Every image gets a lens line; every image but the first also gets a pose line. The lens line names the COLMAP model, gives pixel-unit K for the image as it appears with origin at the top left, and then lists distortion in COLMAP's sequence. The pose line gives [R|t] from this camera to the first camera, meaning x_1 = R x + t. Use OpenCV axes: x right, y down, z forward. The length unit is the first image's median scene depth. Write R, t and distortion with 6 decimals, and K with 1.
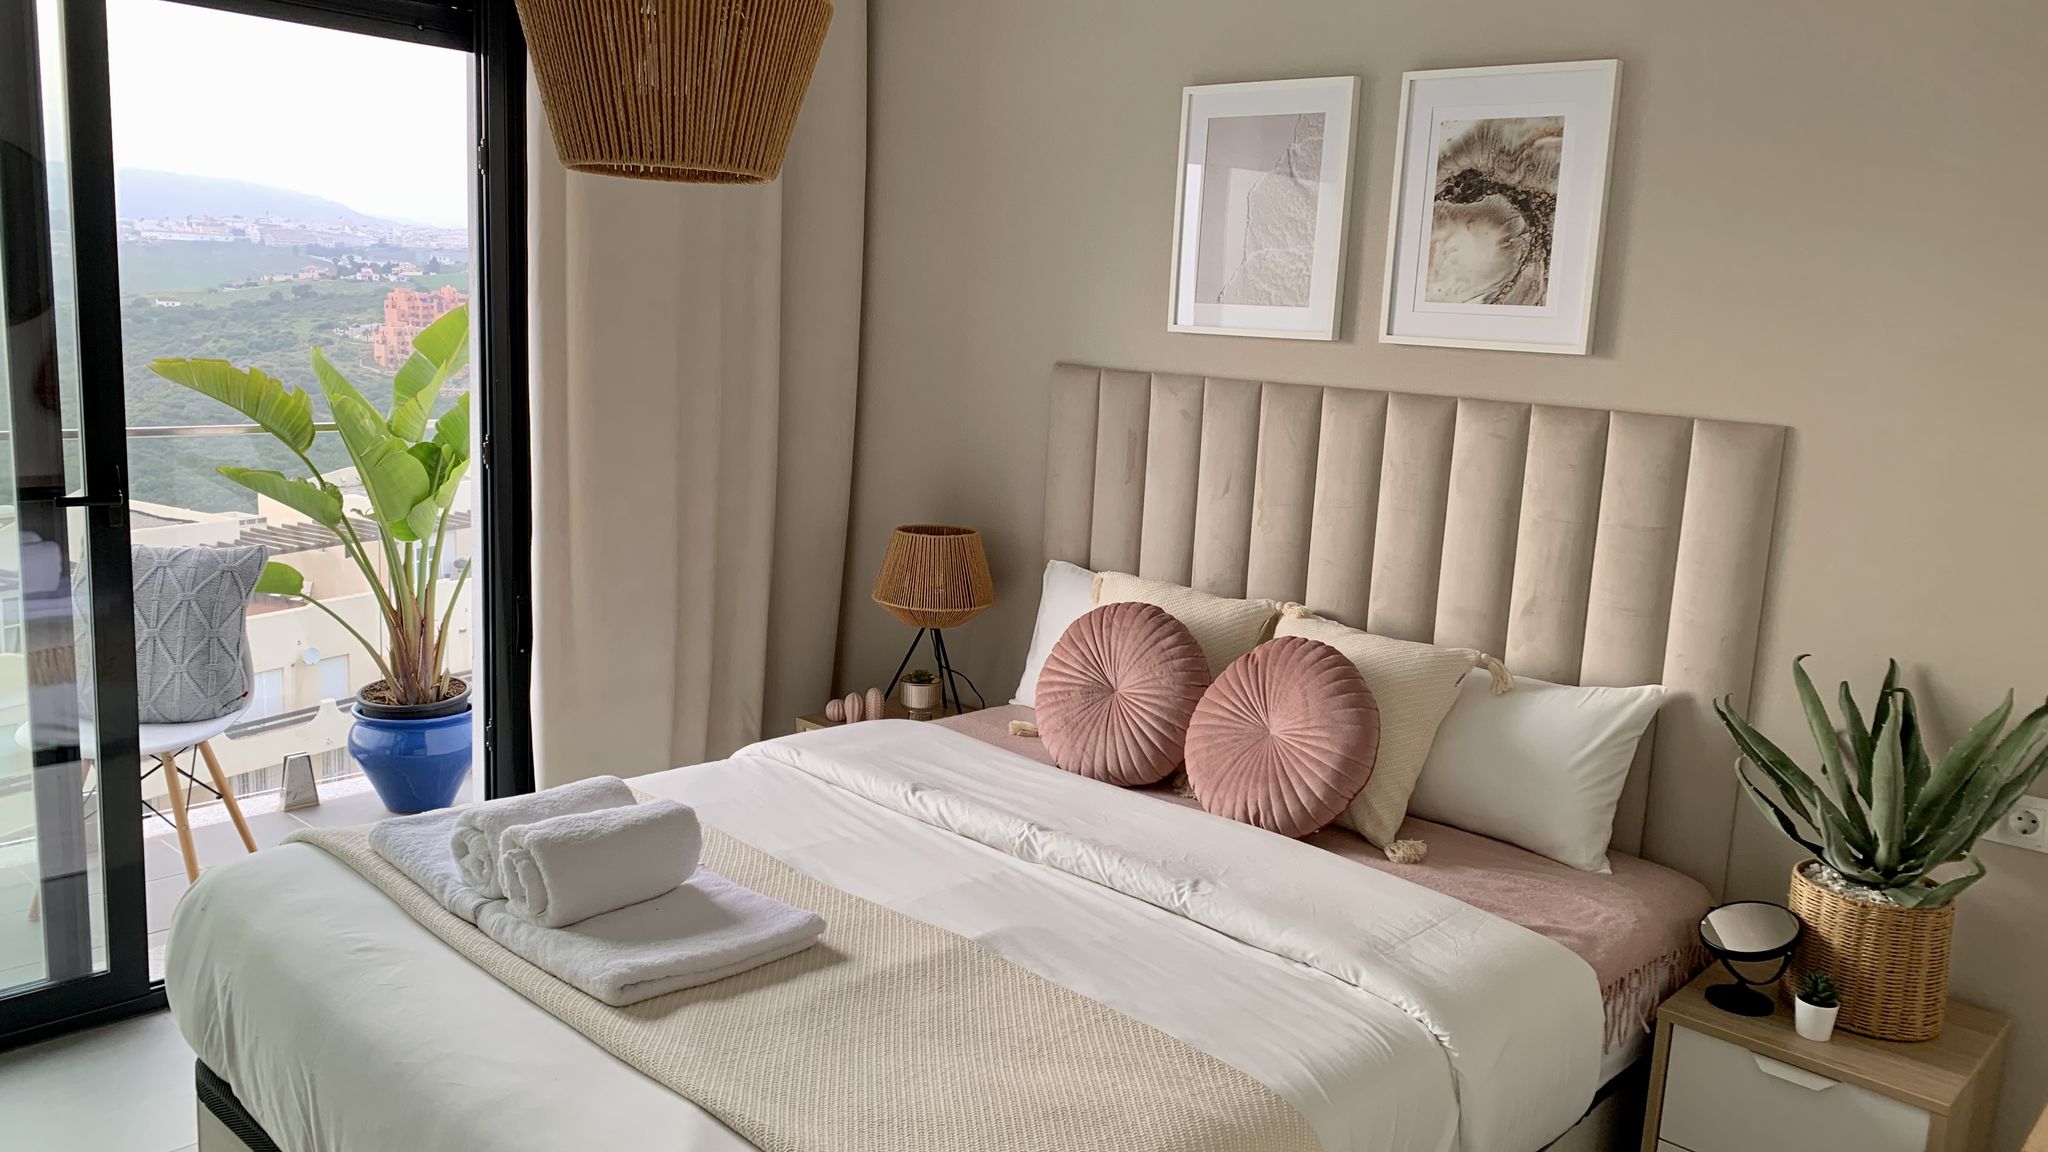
lens RADIAL K [[1550.3, 0, 1024.0], [0, 1550.3, 576.0], [0, 0, 1]] dist [0.076446, -0.105249]
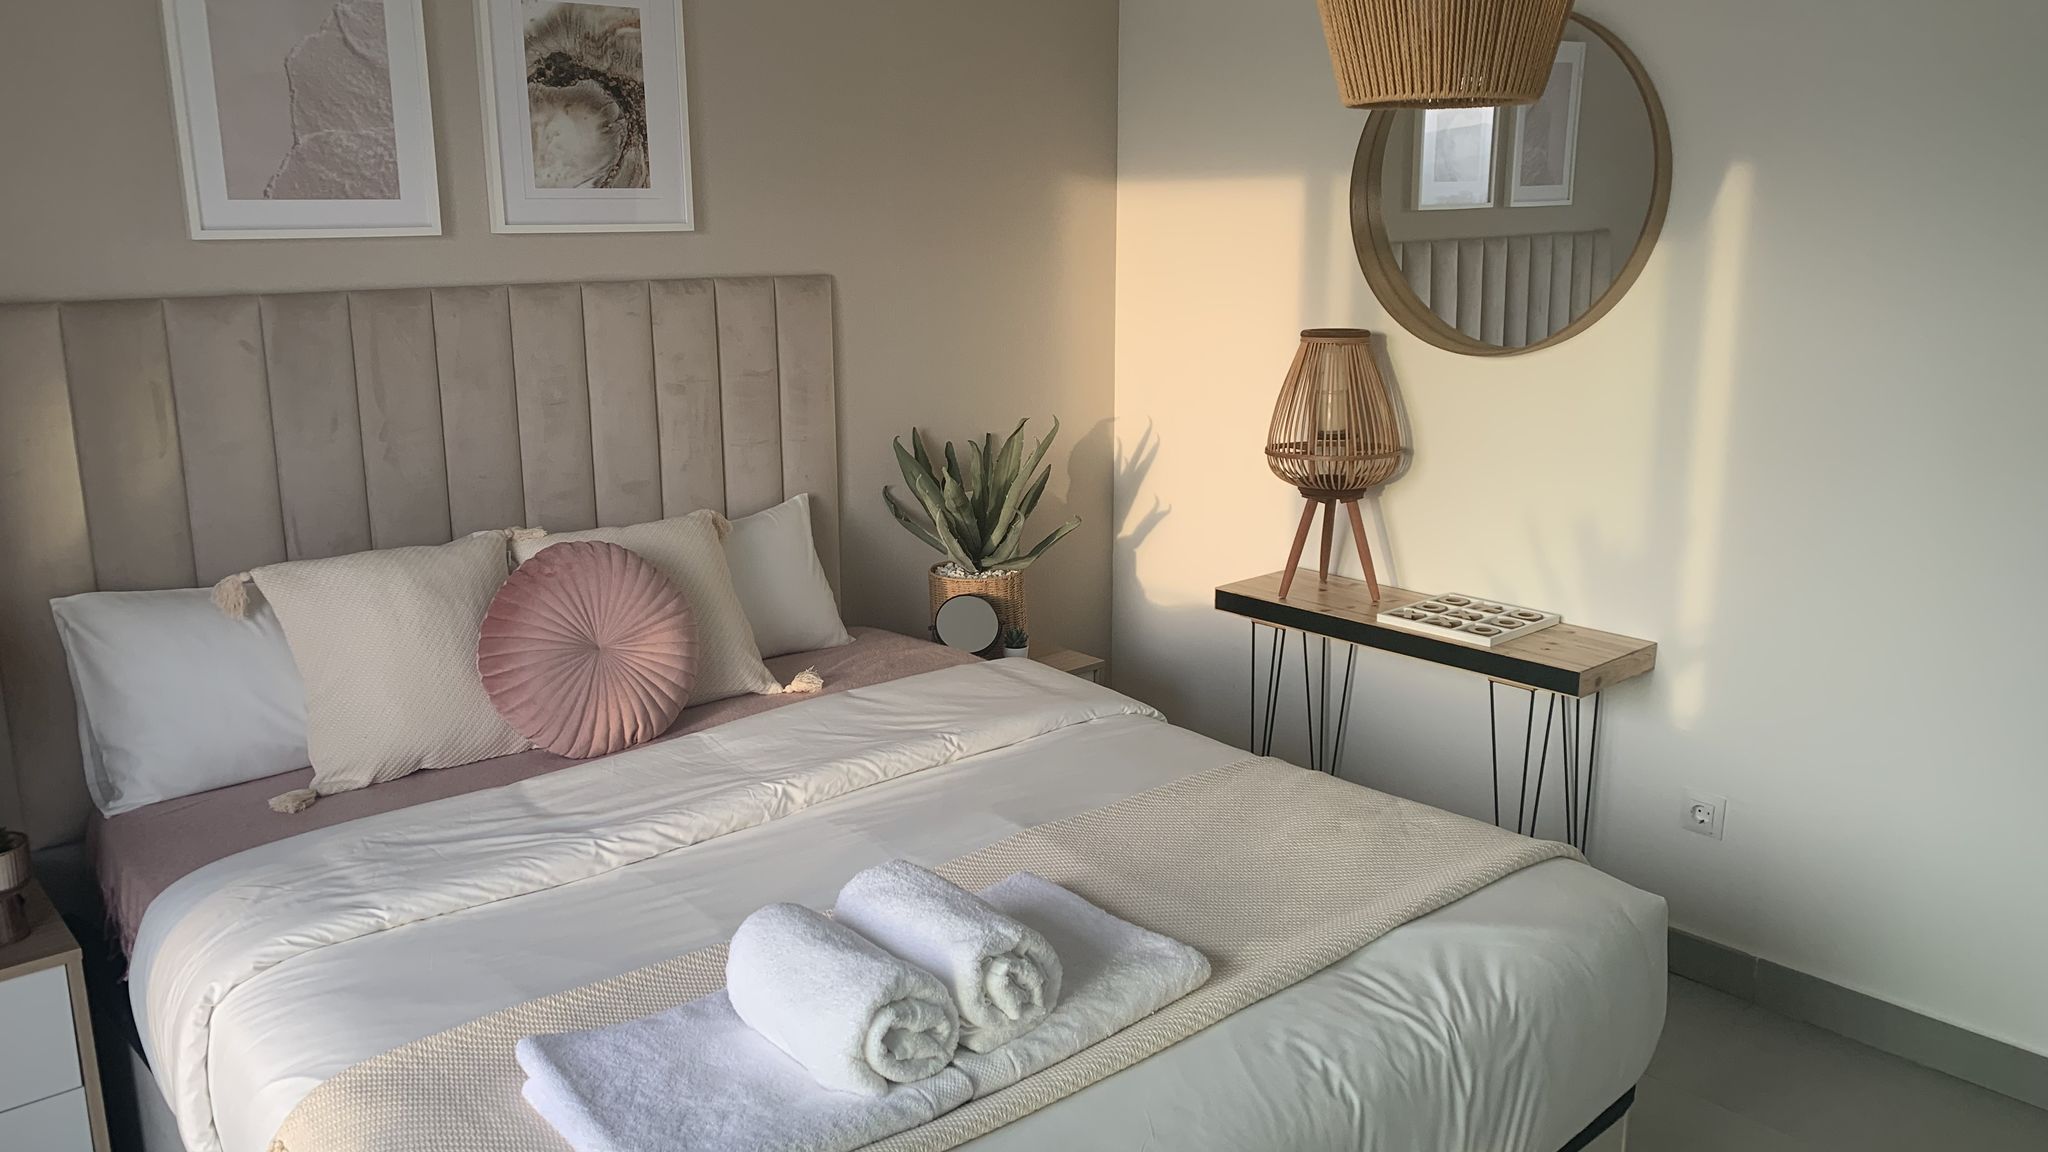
lens RADIAL K [[1540.5, 0, 1024.0], [0, 1540.5, 576.0], [0, 0, 1]] dist [0.022541, 0.000067]
pose [[0.104583, -0.286056, 0.952488, -0.750419], [0.191831, 0.945557, 0.262912, -0.152889], [-0.975840, 0.155221, 0.153764, 0.636363]]
